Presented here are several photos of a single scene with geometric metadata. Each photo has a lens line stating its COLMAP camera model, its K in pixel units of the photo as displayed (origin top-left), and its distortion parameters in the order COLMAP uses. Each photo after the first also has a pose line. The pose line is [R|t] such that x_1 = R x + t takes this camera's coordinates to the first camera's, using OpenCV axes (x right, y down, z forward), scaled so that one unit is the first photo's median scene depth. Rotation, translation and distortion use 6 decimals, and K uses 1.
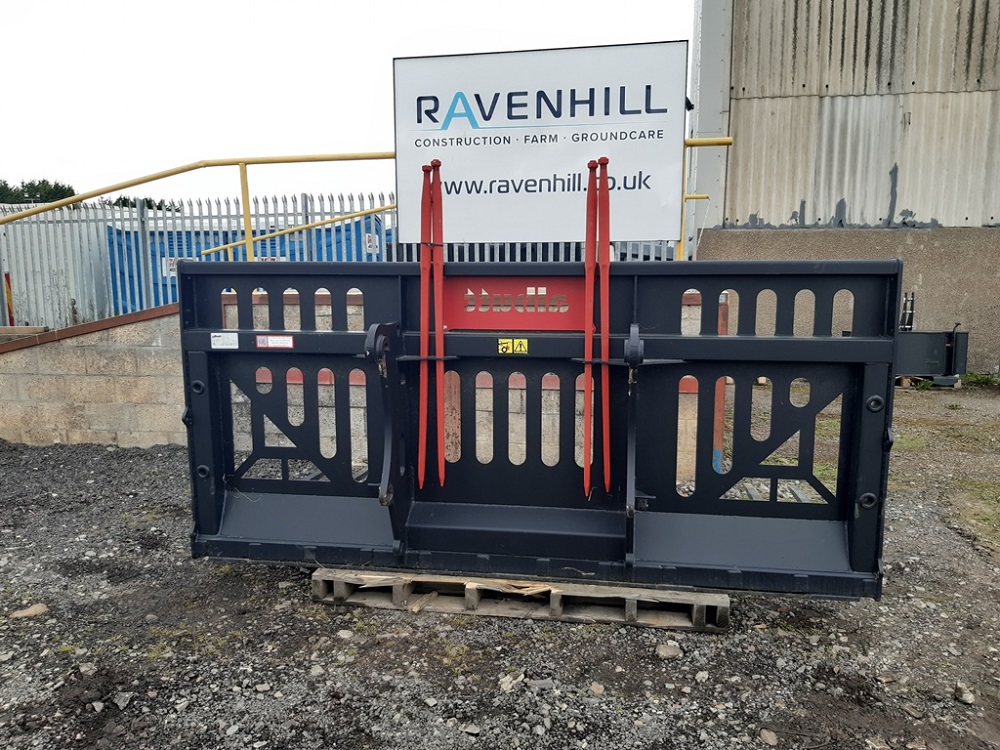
lens RADIAL K [[779.8, 0, 500.0], [0, 779.8, 375.0], [0, 0, 1]] dist [0.004459, -0.007830]
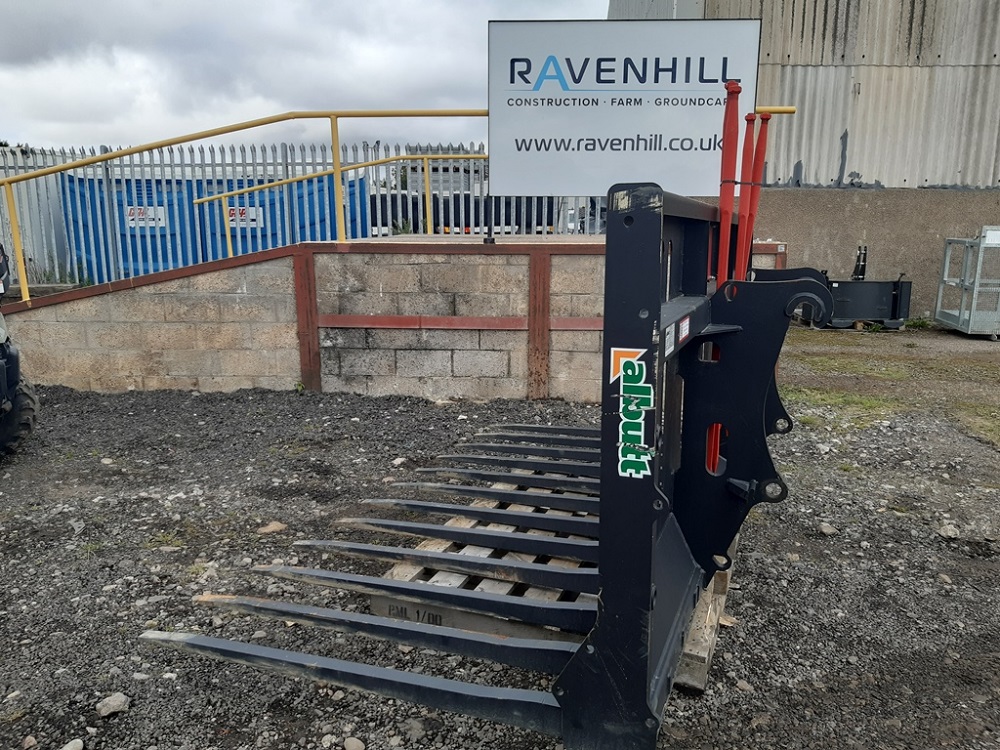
lens RADIAL K [[779.8, 0, 500.0], [0, 779.8, 375.0], [0, 0, 1]] dist [0.004459, -0.007830]
pose [[0.988867, -0.019242, 0.147551, -0.247710], [0.010898, 0.998306, 0.057154, 0.015419], [-0.148401, -0.054910, 0.987402, -0.072704]]
